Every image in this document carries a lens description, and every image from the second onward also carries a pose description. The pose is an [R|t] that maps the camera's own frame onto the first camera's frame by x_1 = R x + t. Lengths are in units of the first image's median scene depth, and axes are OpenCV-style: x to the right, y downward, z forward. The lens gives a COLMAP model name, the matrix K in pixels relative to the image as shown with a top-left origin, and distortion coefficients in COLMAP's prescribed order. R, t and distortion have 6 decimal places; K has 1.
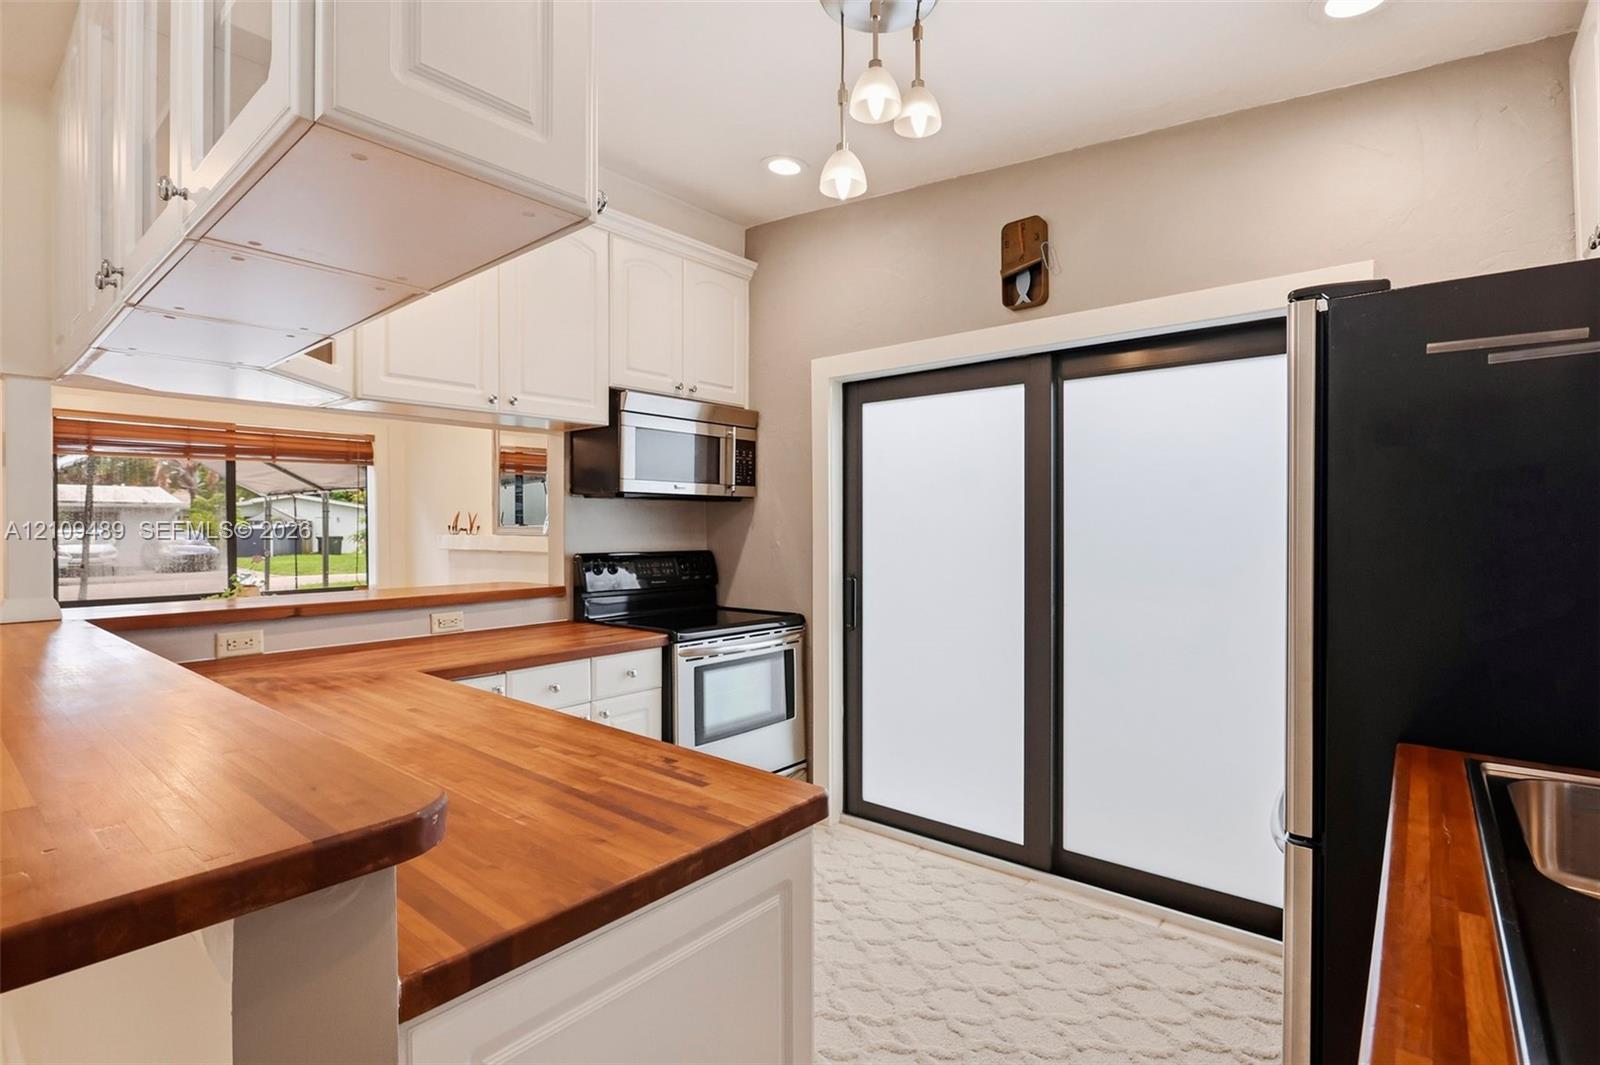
lens RADIAL K [[773.9, 0, 817.0], [0, 773.9, 530.8], [0, 0, 1]] dist [-0.015036, 0.002089]
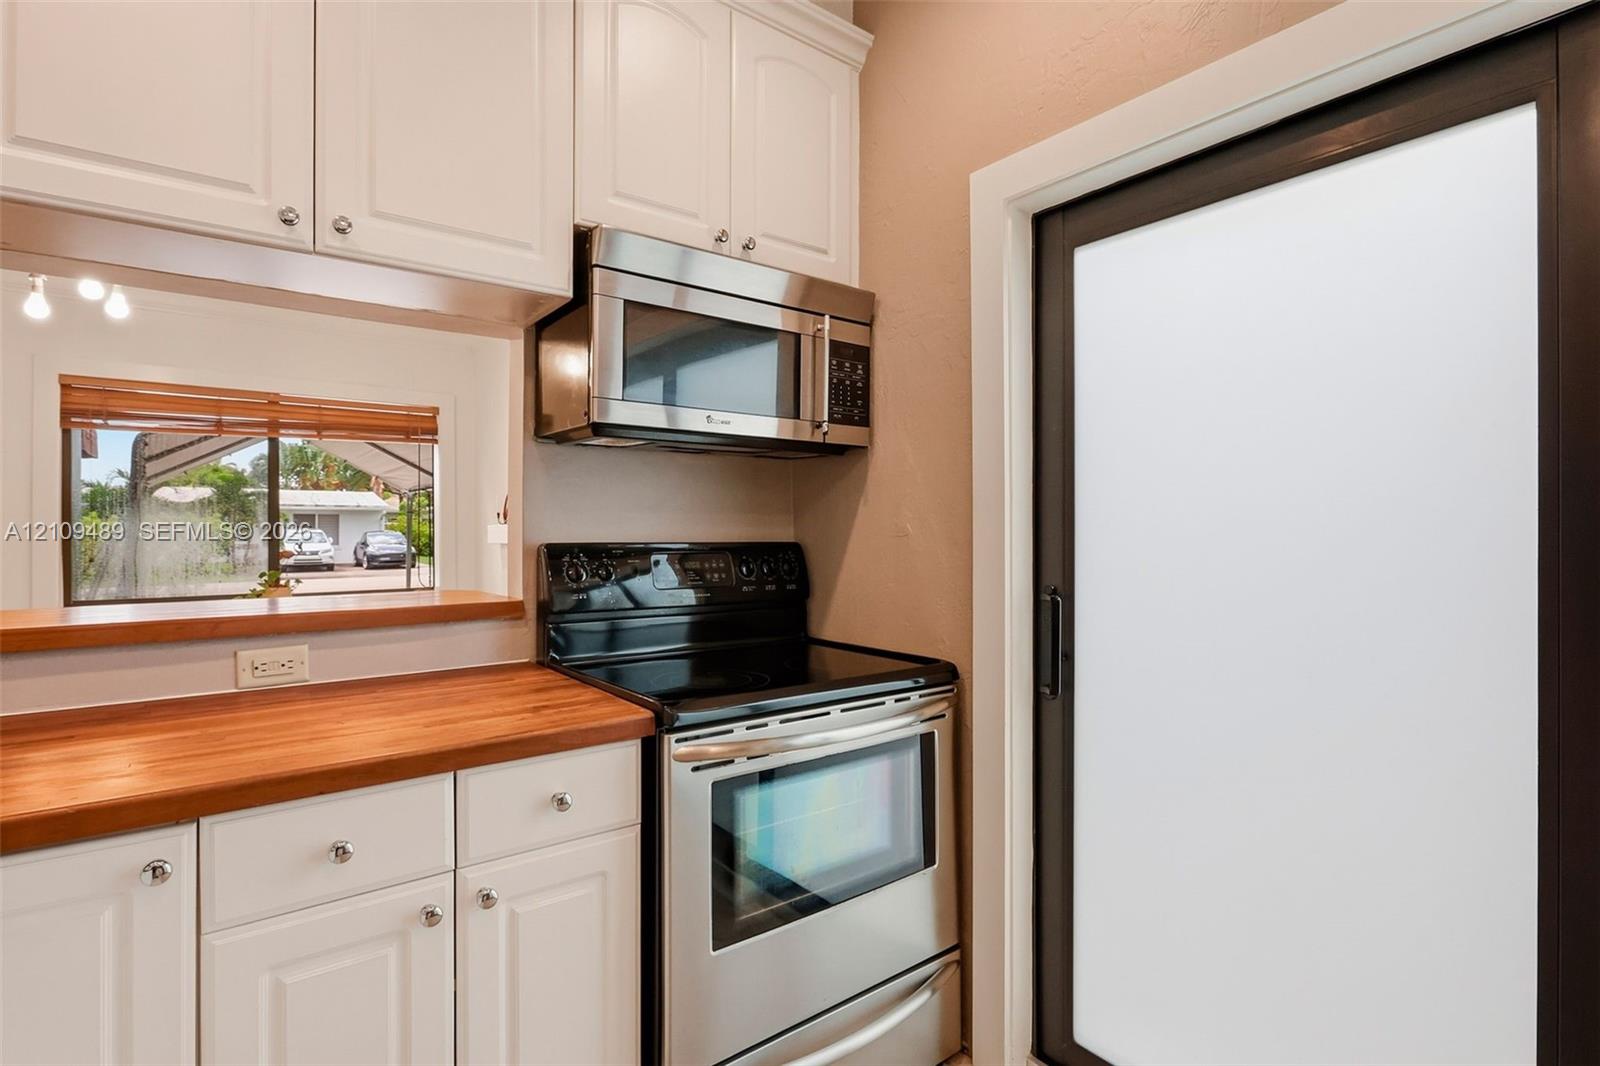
lens RADIAL K [[773.9, 0, 803.5], [0, 773.9, 521.6], [0, 0, 1]] dist [-0.015036, 0.002089]
pose [[0.972715, -0.001794, -0.231997, 0.003787], [-0.002217, 0.999853, -0.017027, 0.021517], [0.231993, 0.017077, 0.972567, 0.468631]]
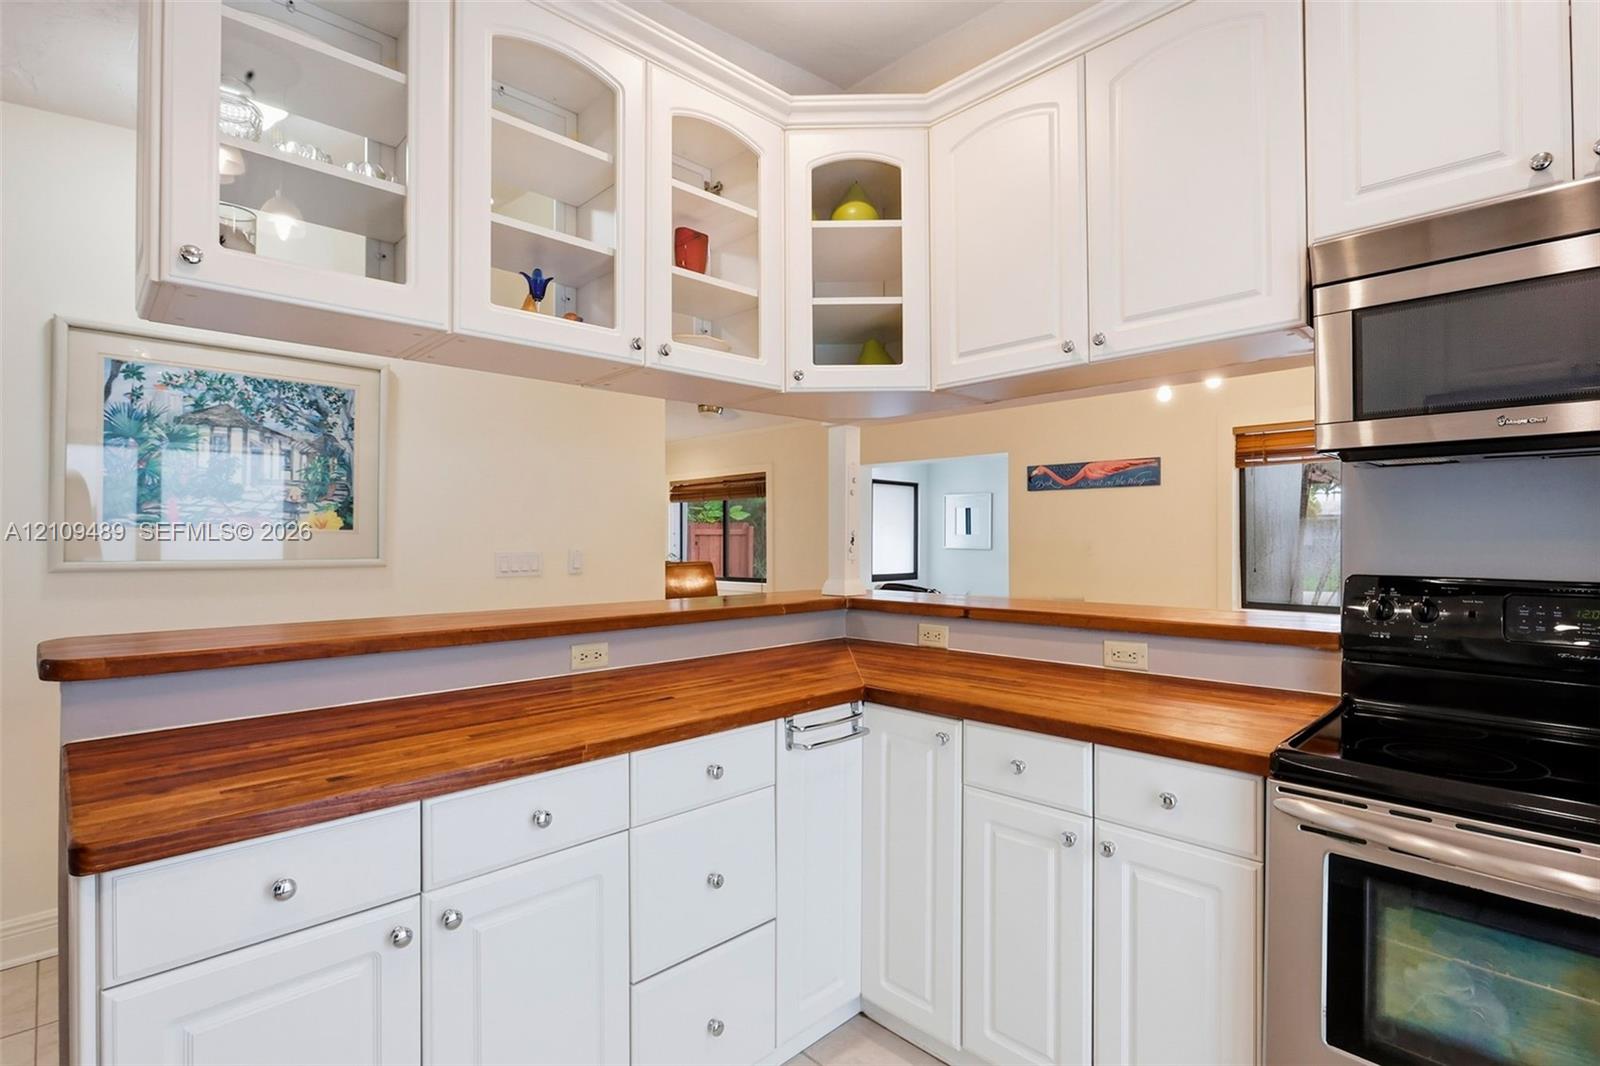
lens RADIAL K [[773.9, 0, 792.0], [0, 773.9, 526.9], [0, 0, 1]] dist [-0.015036, 0.002089]
pose [[-0.133333, -0.014351, -0.990967, 0.245836], [-0.006447, 0.999887, -0.013613, 0.006294], [0.991050, 0.004573, -0.133410, 0.646500]]
